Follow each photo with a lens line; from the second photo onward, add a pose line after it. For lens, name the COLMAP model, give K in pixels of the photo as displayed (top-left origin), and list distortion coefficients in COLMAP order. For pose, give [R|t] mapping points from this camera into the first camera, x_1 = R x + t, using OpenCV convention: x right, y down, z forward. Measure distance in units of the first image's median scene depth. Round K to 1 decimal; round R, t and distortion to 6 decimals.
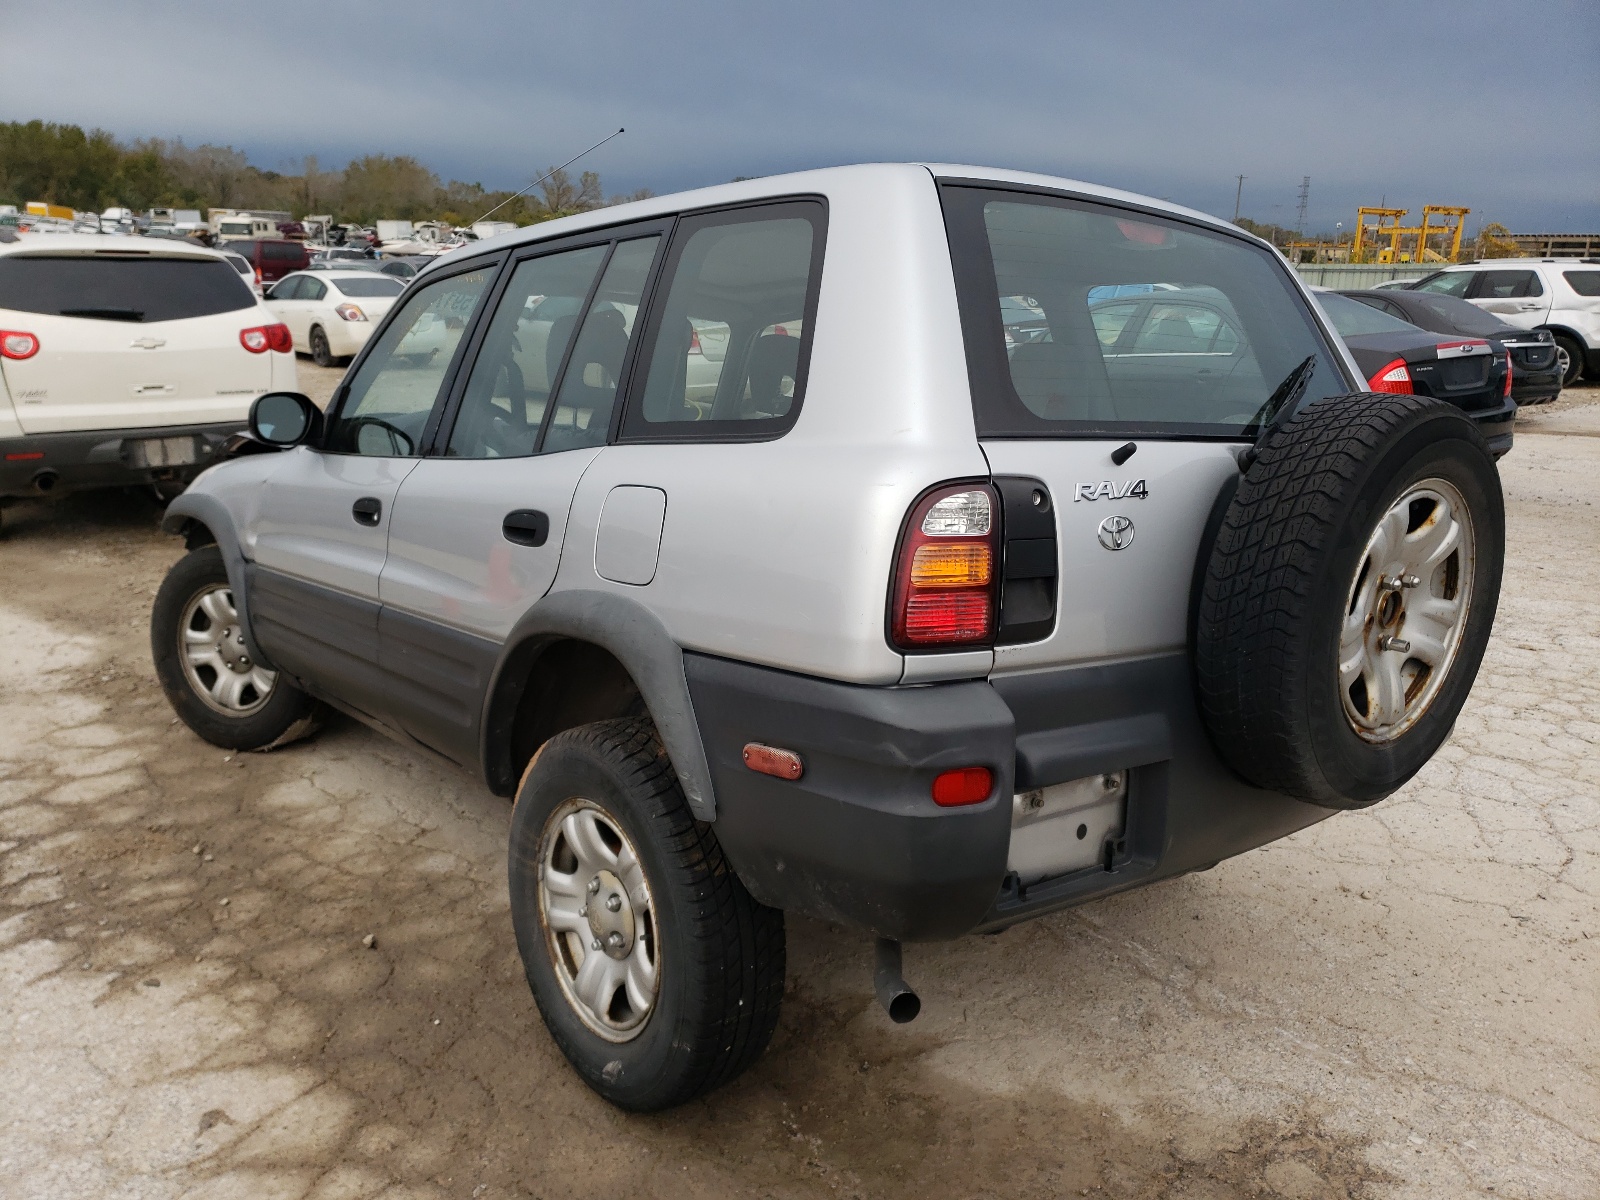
lens RADIAL K [[1219.5, 0, 804.1], [0, 1219.5, 599.6], [0, 0, 1]] dist [0.029318, -0.000493]
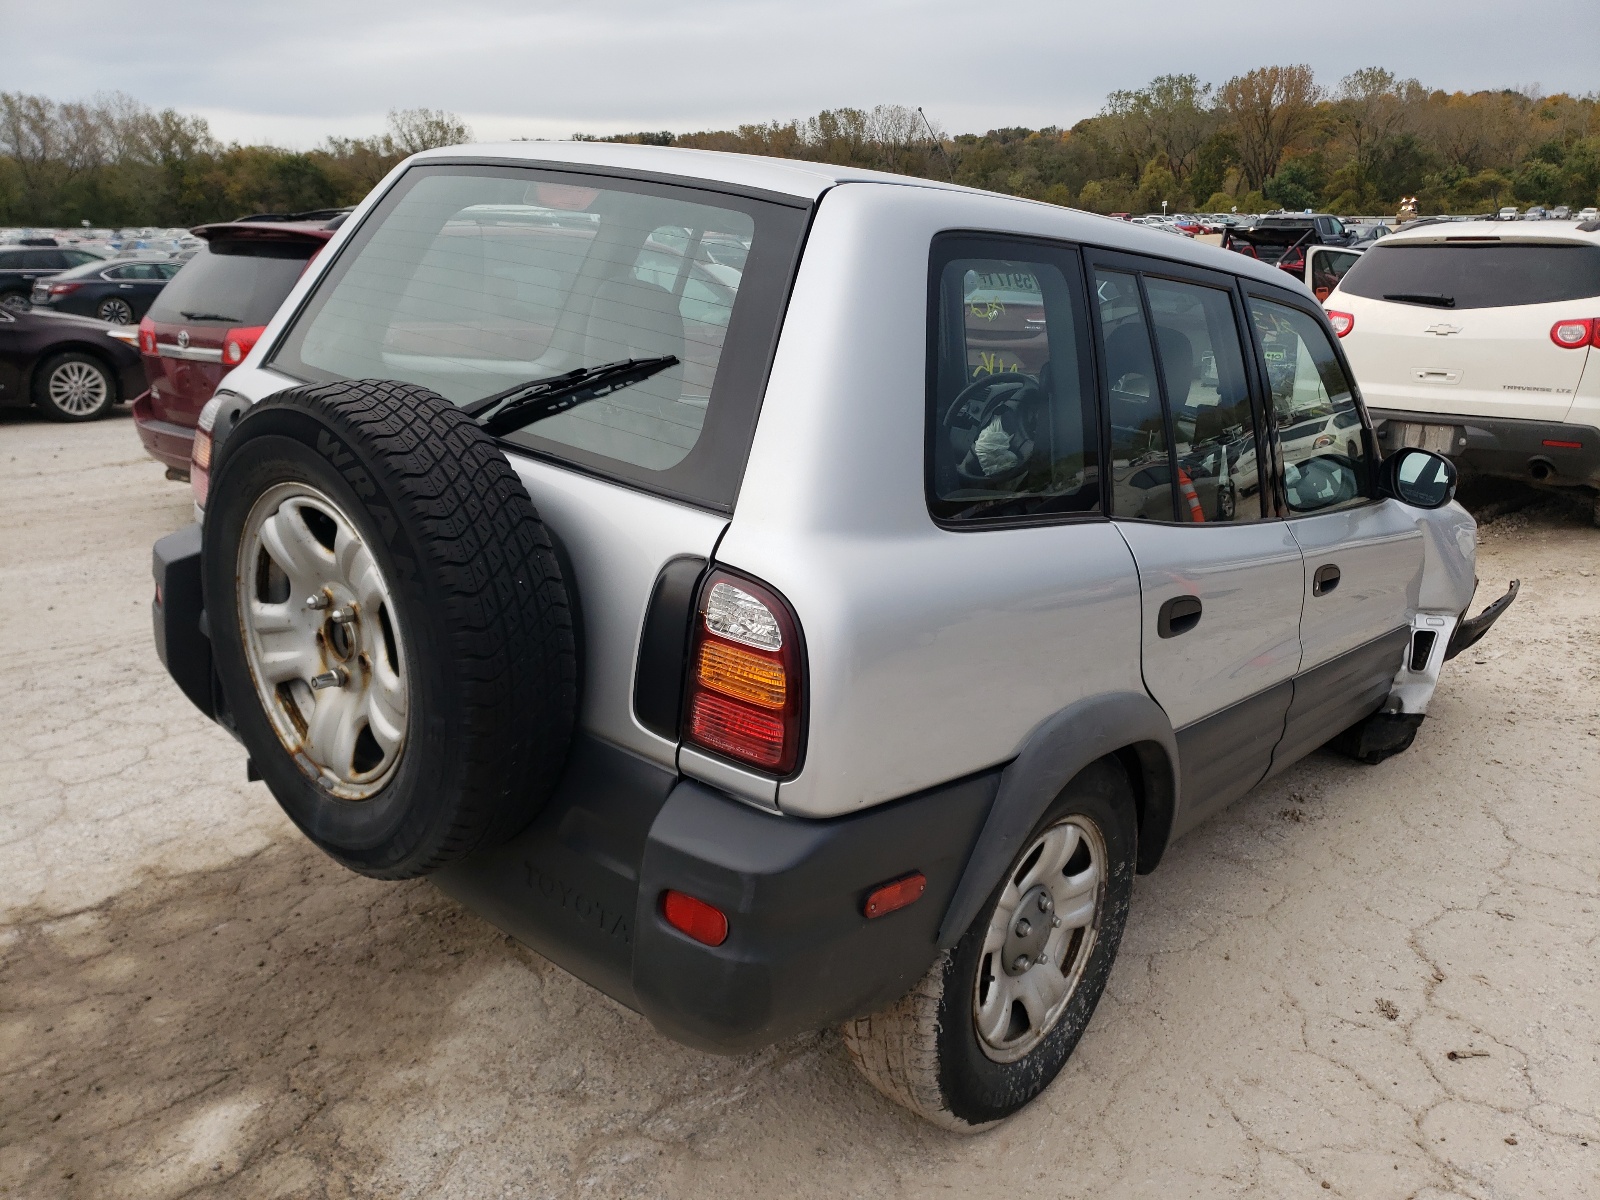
lens RADIAL K [[1219.5, 0, 804.1], [0, 1219.5, 599.6], [0, 0, 1]] dist [0.029318, -0.000493]
pose [[0.197413, 0.265877, -0.943577, 0.980601], [-0.262198, 0.941773, 0.210512, -0.204603], [0.944606, 0.205846, 0.255631, 0.807512]]
